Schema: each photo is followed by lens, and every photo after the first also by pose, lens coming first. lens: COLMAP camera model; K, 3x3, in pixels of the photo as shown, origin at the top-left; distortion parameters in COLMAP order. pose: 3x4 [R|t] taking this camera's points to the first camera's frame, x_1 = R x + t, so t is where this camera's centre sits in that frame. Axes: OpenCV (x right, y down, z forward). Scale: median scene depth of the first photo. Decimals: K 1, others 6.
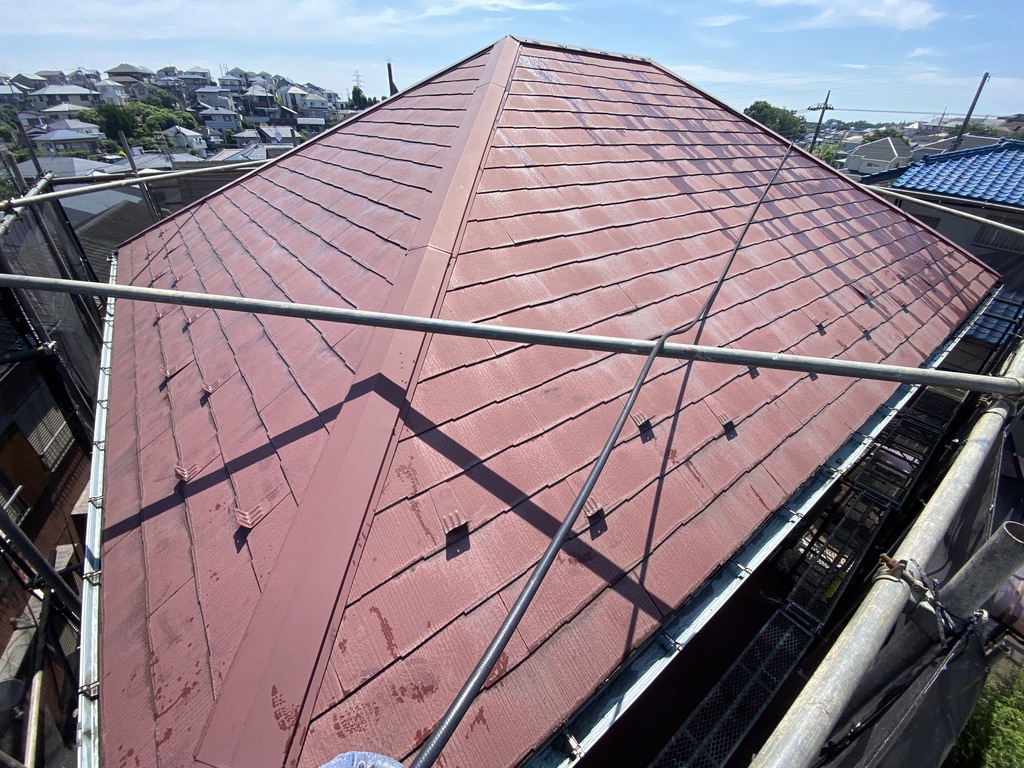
lens RADIAL K [[423.8, 0, 505.9], [0, 423.8, 388.5], [0, 0, 1]] dist [-0.000010, -0.012454]
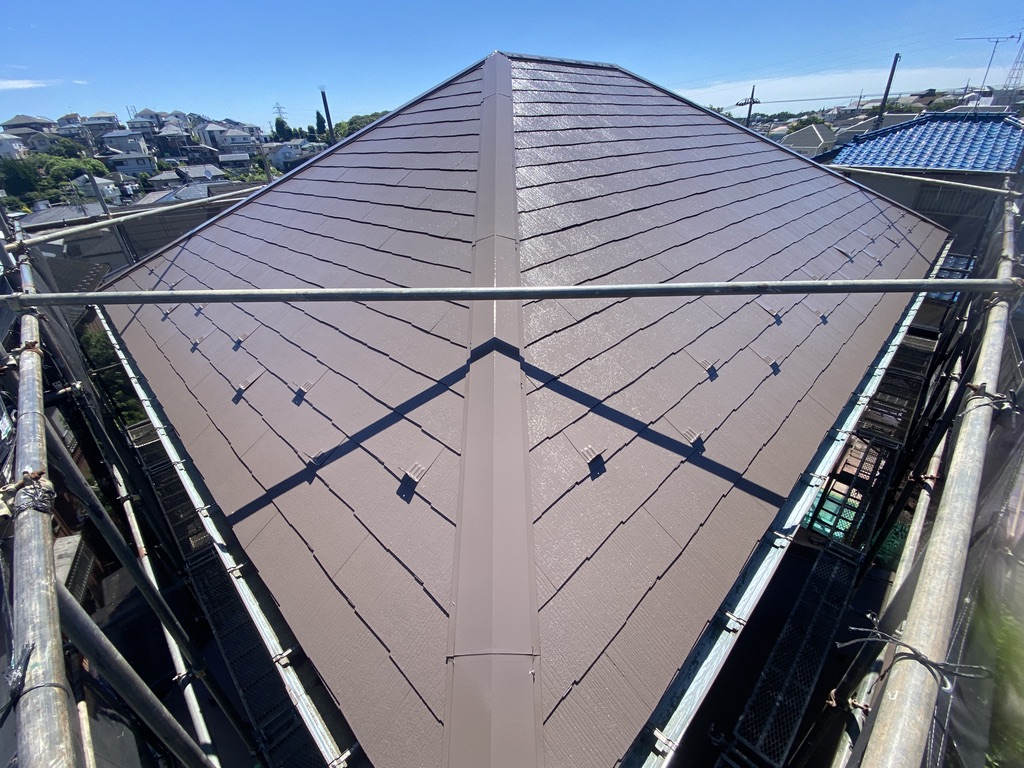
lens RADIAL K [[444.5, 0, 512.0], [0, 444.5, 384.0], [0, 0, 1]] dist [0.001160, -0.013388]
pose [[0.988668, -0.124527, 0.083838, -0.286734], [0.129118, 0.990278, -0.051756, 0.113906], [-0.076578, 0.061995, 0.995134, -0.130158]]
